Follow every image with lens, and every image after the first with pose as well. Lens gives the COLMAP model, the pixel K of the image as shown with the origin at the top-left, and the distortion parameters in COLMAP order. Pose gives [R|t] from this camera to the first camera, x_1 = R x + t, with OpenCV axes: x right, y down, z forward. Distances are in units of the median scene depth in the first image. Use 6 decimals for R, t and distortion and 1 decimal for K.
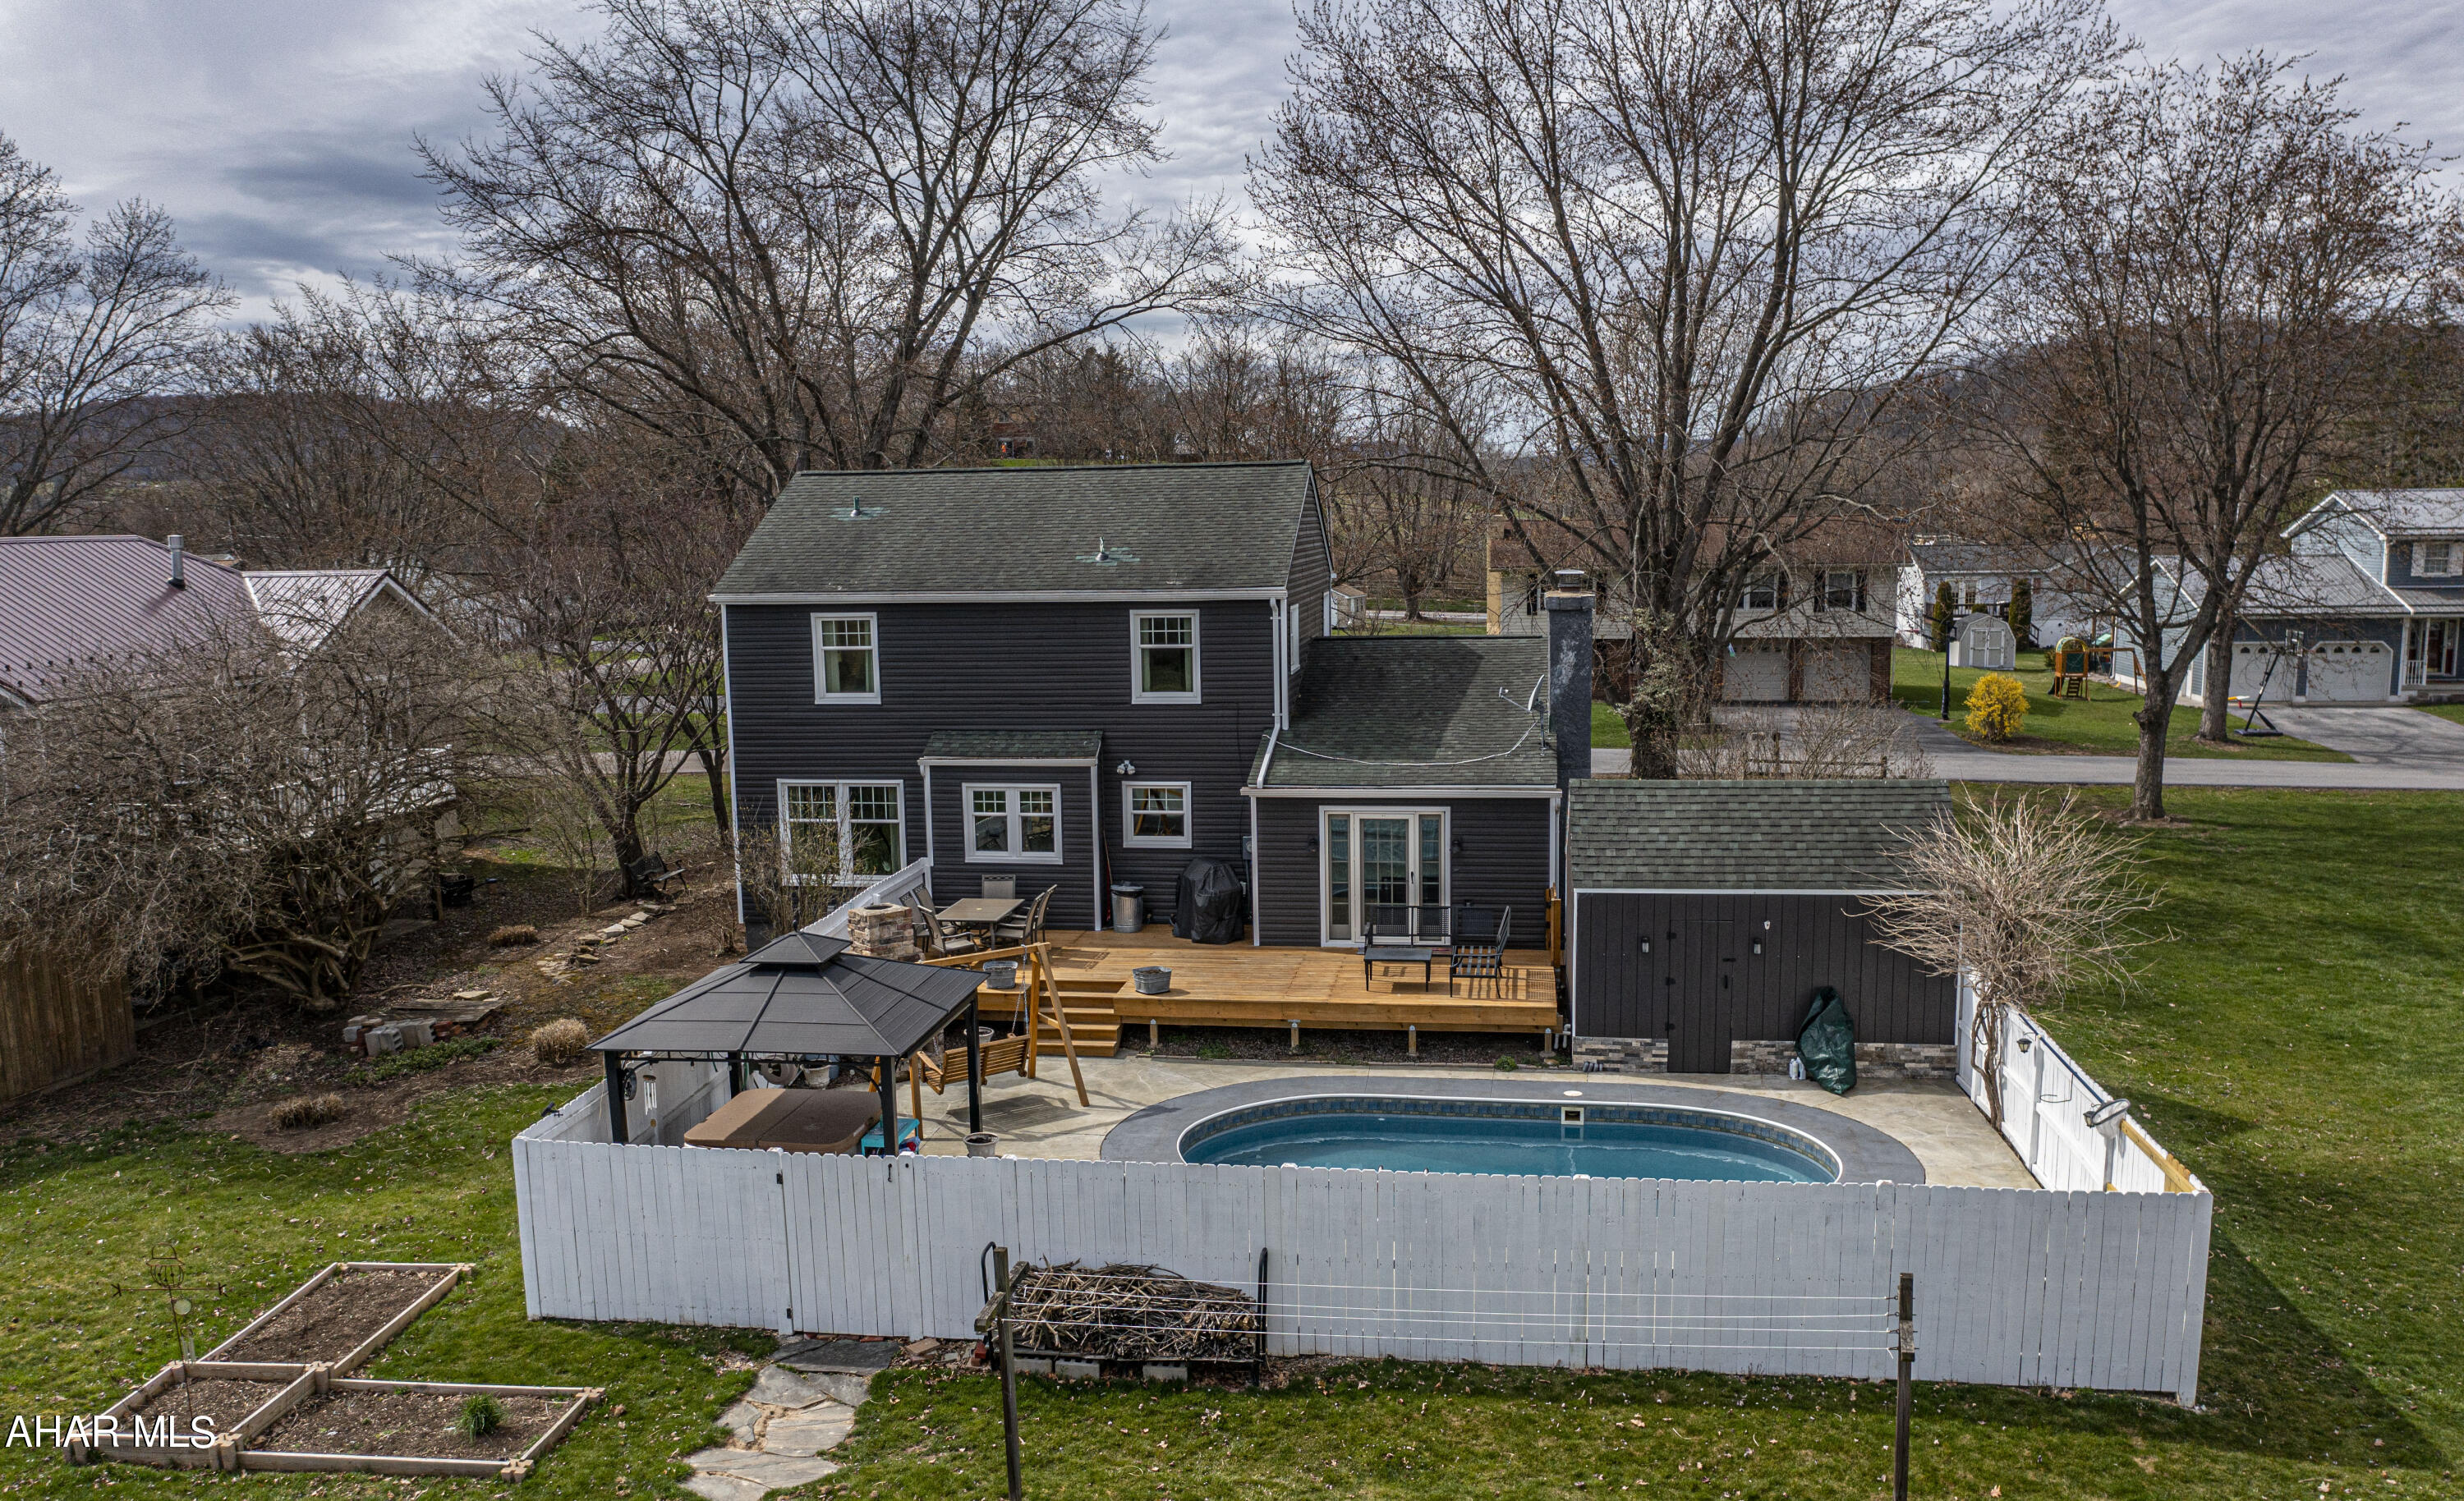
lens RADIAL K [[1966.1, 0, 1232.0], [0, 1966.1, 750.5], [0, 0, 1]] dist [-0.032066, 0.000882]
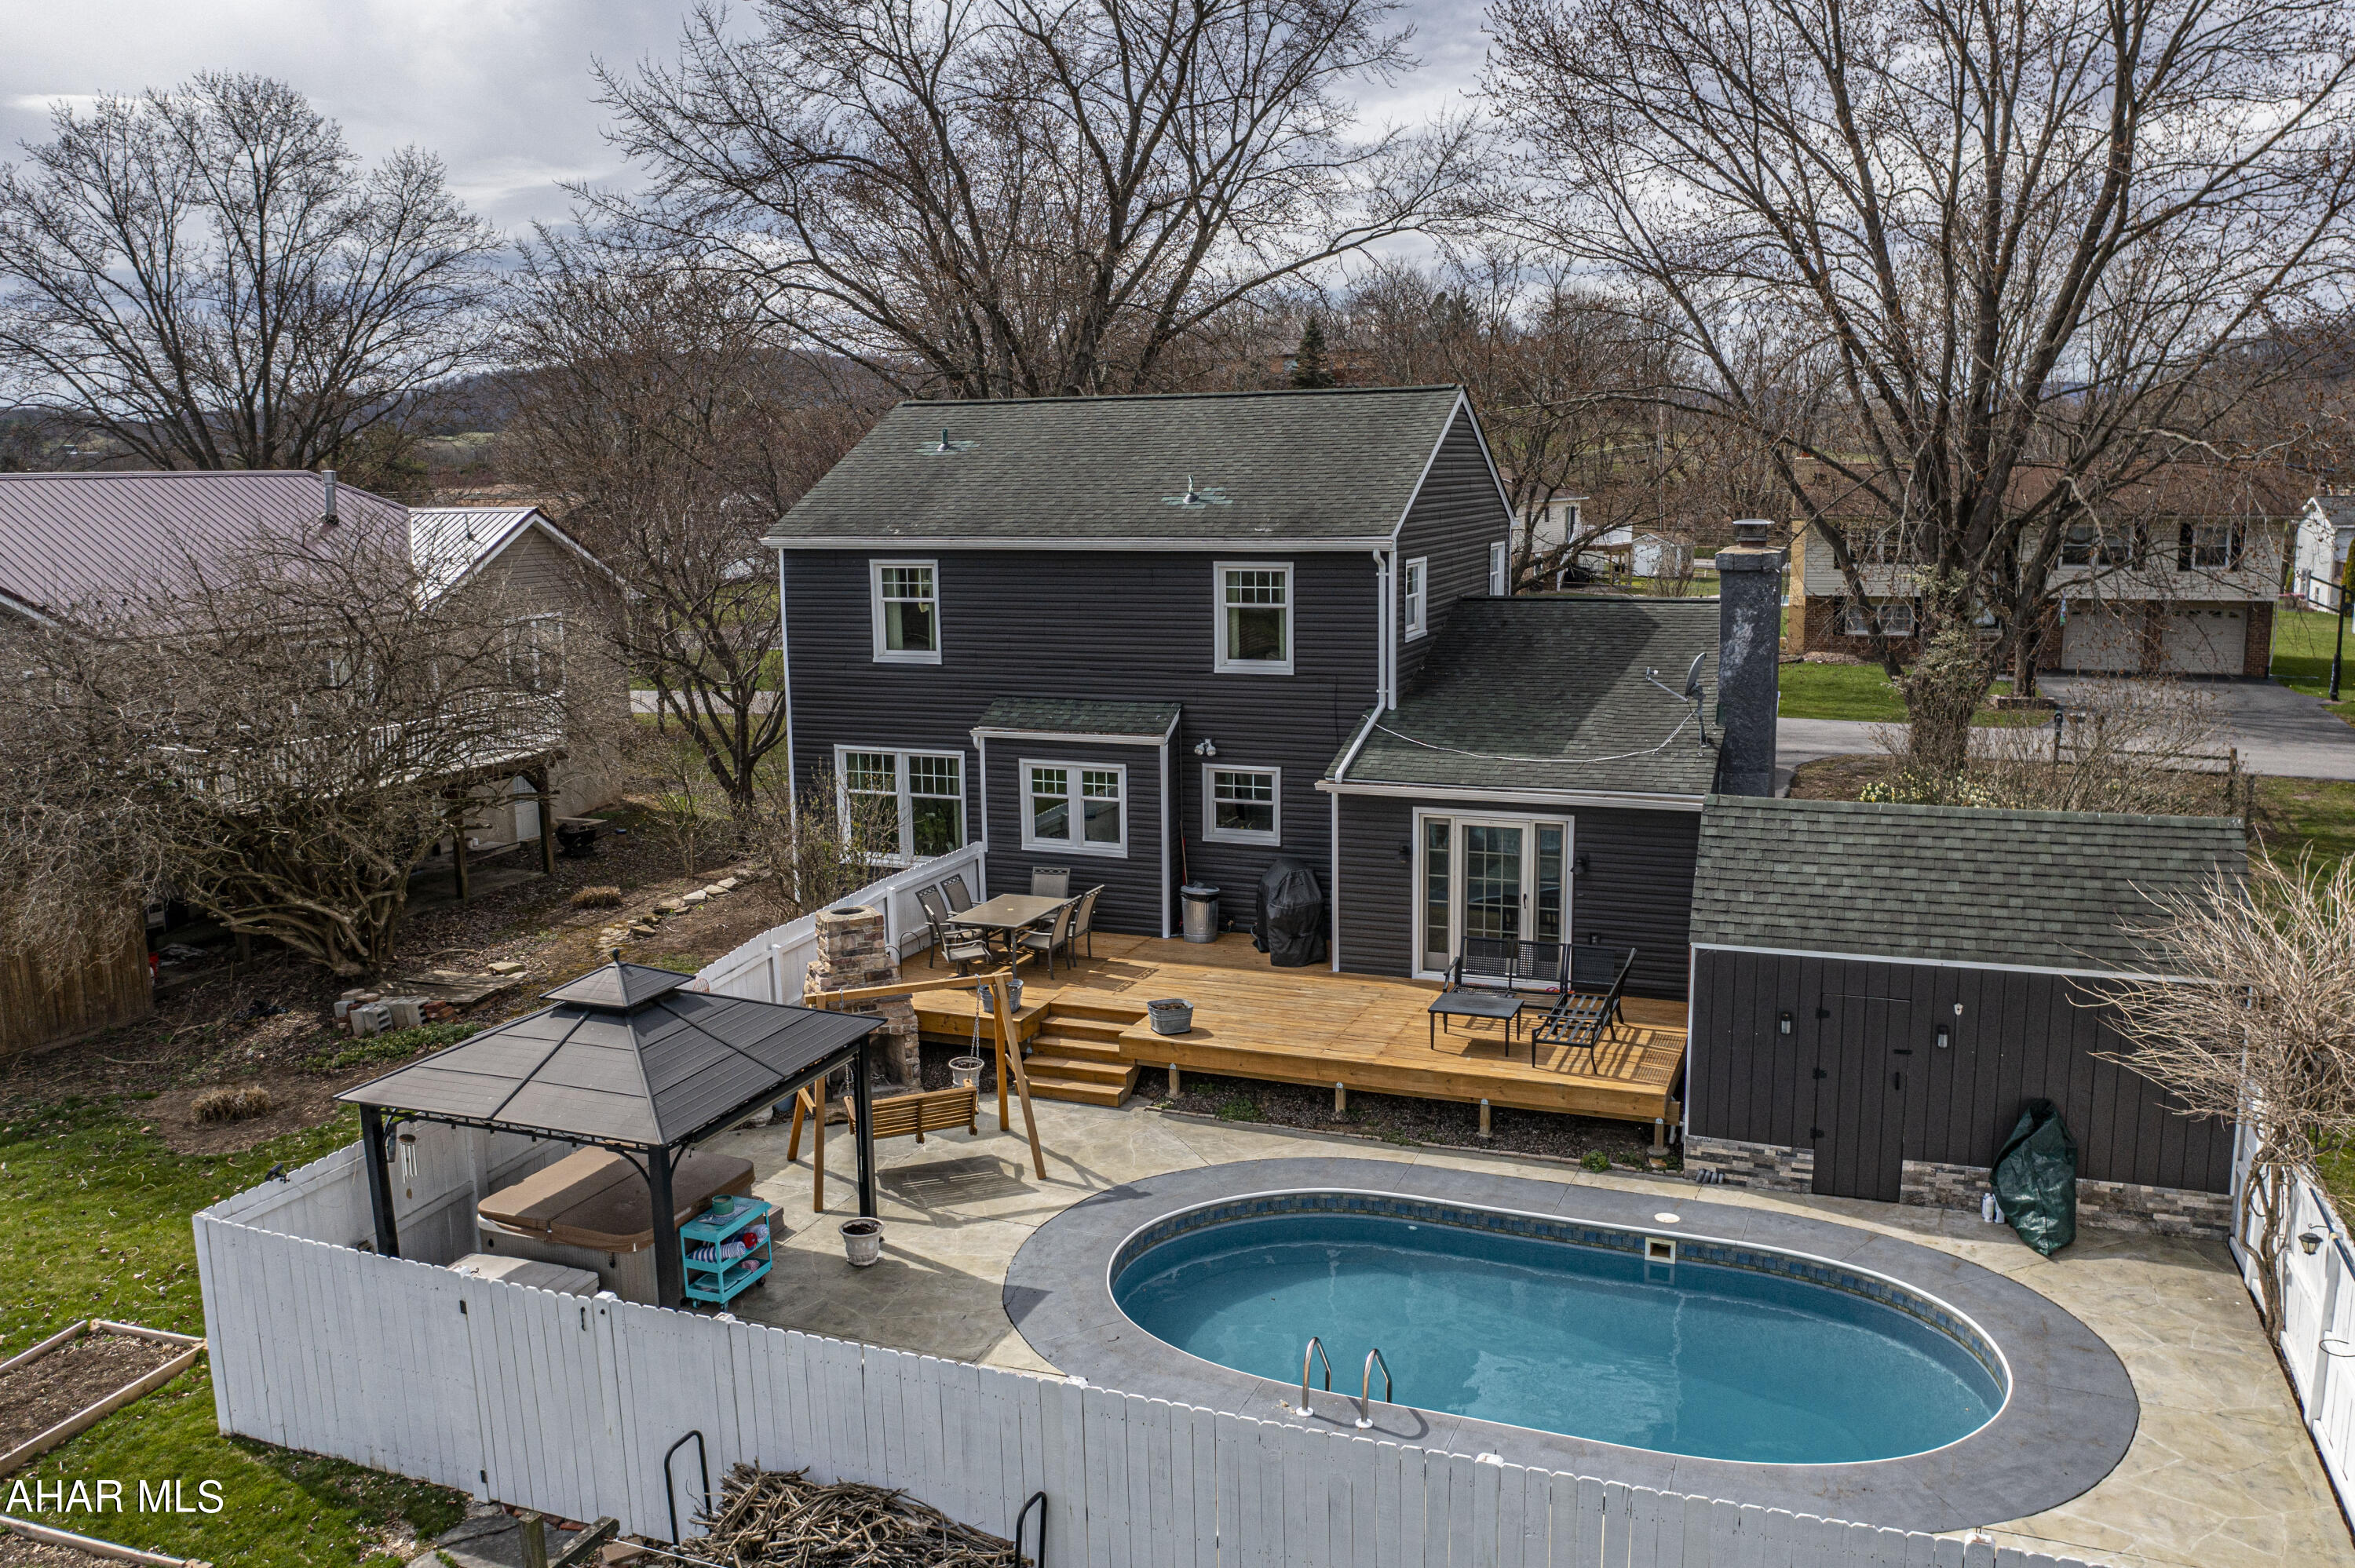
lens RADIAL K [[1869.7, 0, 1168.0], [0, 1869.7, 739.5], [0, 0, 1]] dist [-0.027680, -0.000467]
pose [[0.973188, 0.036146, -0.227152, 0.121269], [-0.029627, 0.999047, 0.032046, -0.021617], [0.228094, -0.024457, 0.973332, 0.225634]]
